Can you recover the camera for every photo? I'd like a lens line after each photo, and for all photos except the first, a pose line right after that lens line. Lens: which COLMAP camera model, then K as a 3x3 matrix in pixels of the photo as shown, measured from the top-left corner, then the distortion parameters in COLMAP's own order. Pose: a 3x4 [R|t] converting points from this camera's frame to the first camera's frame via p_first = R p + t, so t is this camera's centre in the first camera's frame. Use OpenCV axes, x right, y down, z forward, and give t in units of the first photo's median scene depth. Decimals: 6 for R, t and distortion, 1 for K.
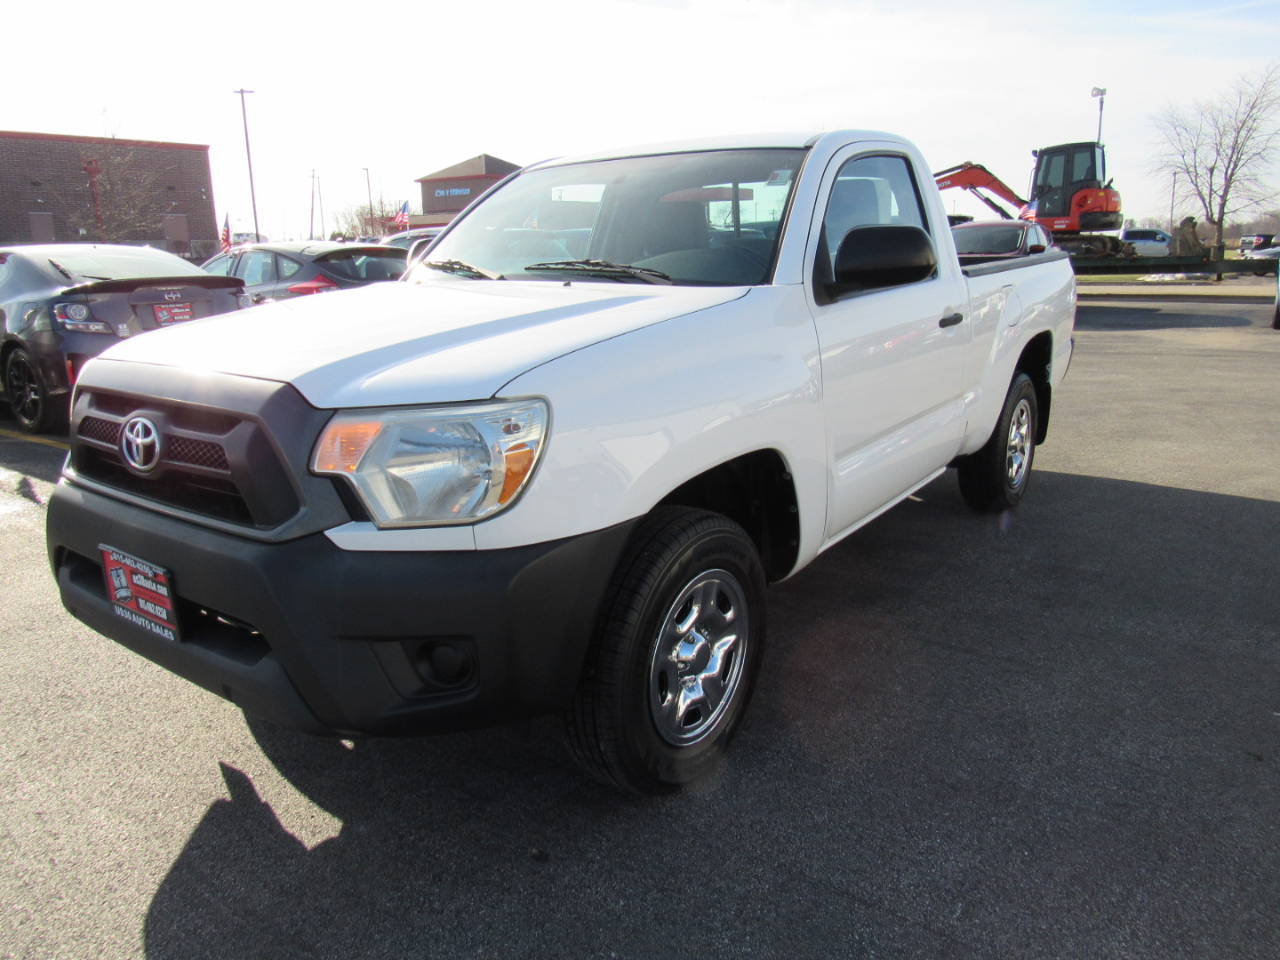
lens RADIAL K [[909.9, 0, 638.8], [0, 909.9, 483.5], [0, 0, 1]] dist [-0.027592, 0.003707]
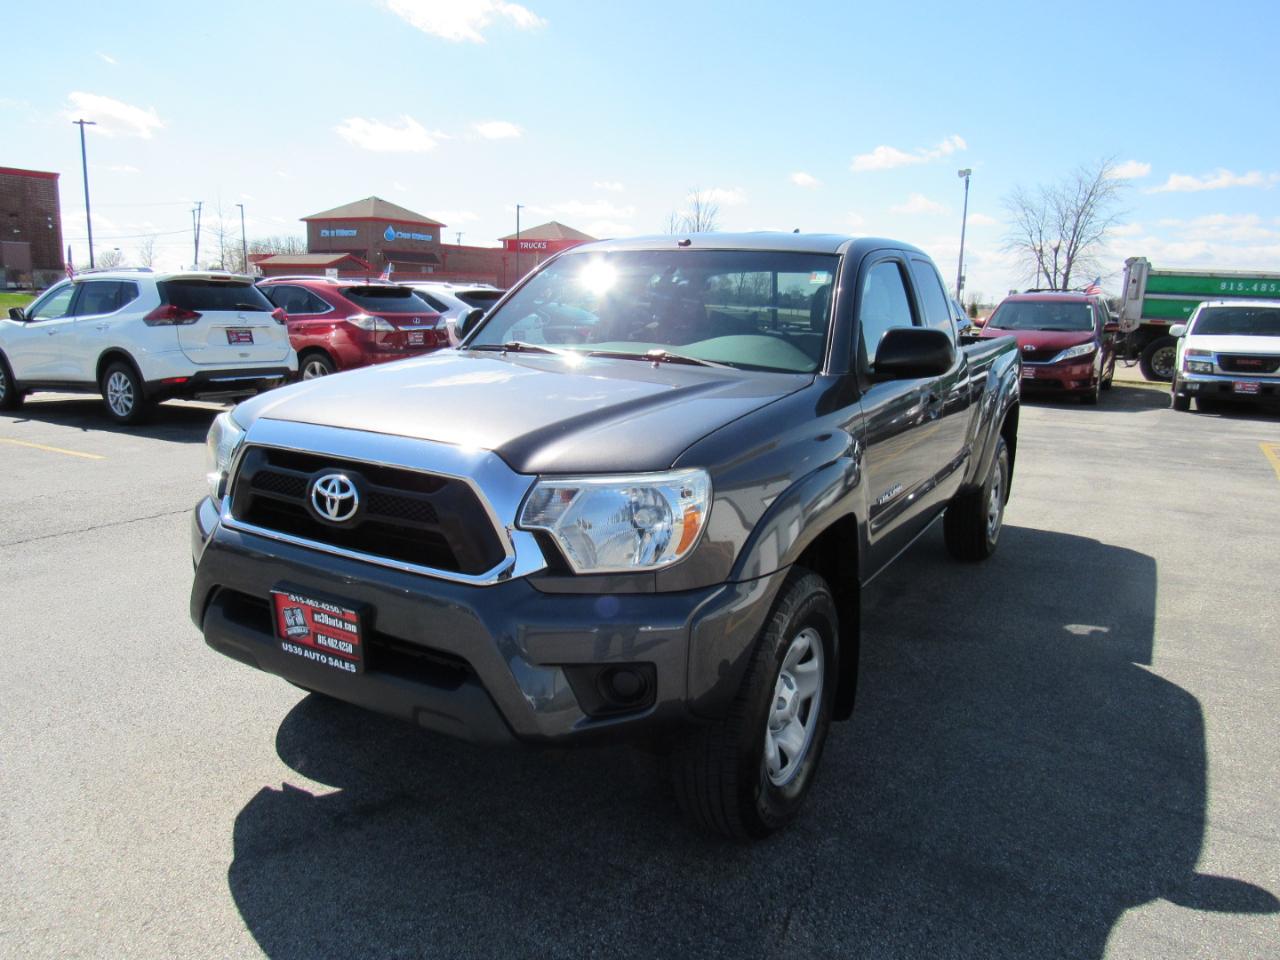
lens RADIAL K [[921.6, 0, 640.0], [0, 921.6, 480.0], [0, 0, 1]] dist [-0.015047, -0.009367]
pose [[0.989921, 0.022341, 0.139849, -0.325053], [-0.014008, 0.998083, -0.060290, -0.002246], [-0.140928, 0.057723, 0.988336, -0.204932]]
